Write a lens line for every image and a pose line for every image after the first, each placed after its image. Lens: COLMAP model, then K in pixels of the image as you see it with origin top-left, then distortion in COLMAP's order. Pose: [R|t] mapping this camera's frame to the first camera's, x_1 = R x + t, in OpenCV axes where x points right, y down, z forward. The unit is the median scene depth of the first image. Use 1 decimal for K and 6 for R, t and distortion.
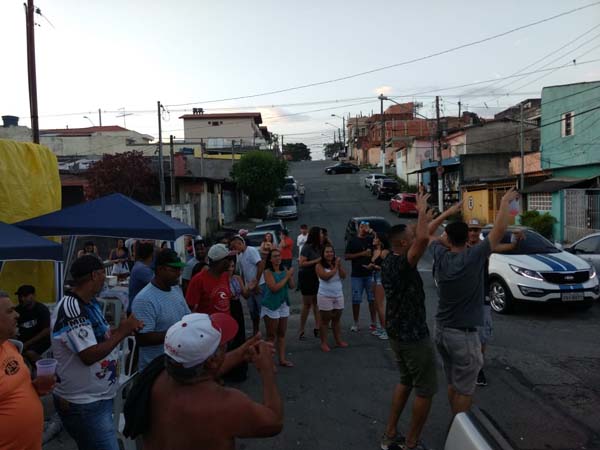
lens RADIAL K [[470.3, 0, 304.1], [0, 470.3, 222.0], [0, 0, 1]] dist [0.033631, 0.009349]
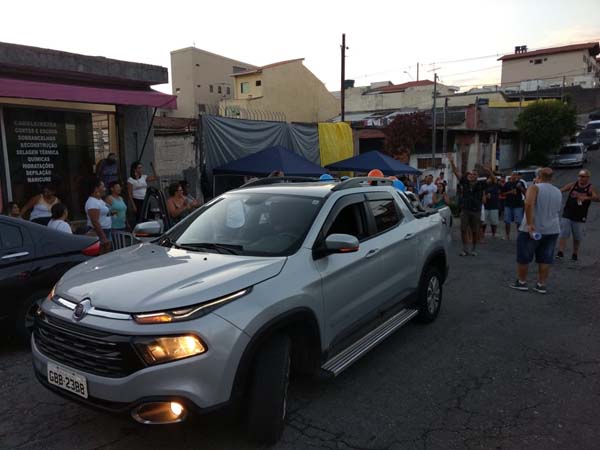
lens RADIAL K [[470.3, 0, 304.1], [0, 470.3, 222.0], [0, 0, 1]] dist [0.033631, 0.009349]
pose [[0.794739, 0.104061, -0.597964, 0.108707], [-0.032695, 0.991102, 0.129023, -0.002308], [0.606070, -0.082989, 0.791070, -0.136853]]
